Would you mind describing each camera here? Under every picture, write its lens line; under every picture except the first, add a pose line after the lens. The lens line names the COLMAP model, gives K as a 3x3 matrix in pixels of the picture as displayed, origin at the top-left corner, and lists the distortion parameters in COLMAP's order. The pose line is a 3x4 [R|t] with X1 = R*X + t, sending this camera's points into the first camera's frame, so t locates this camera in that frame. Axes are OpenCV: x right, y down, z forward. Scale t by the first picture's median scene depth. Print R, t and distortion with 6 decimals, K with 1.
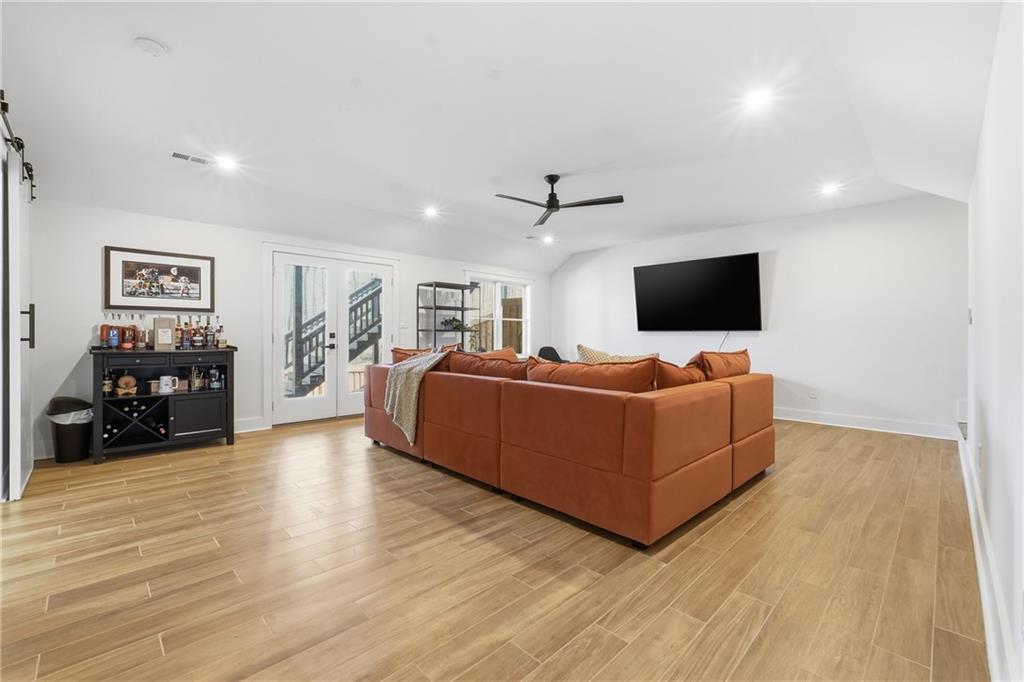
lens RADIAL K [[438.3, 0, 508.9], [0, 438.3, 336.7], [0, 0, 1]] dist [-0.013752, 0.000180]
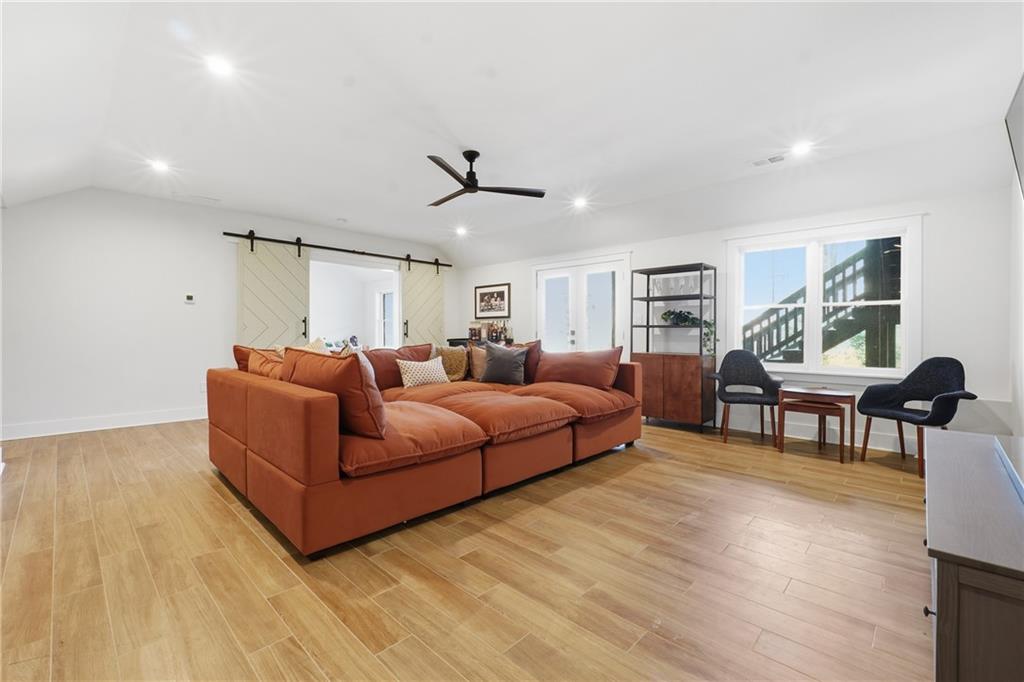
lens RADIAL K [[438.3, 0, 509.0], [0, 438.3, 338.3], [0, 0, 1]] dist [-0.013752, 0.000180]
pose [[0.019077, 0.008145, -0.999785, 1.019025], [-0.006686, 0.999945, 0.008018, 0.004960], [0.999796, 0.006532, 0.019131, 1.088016]]
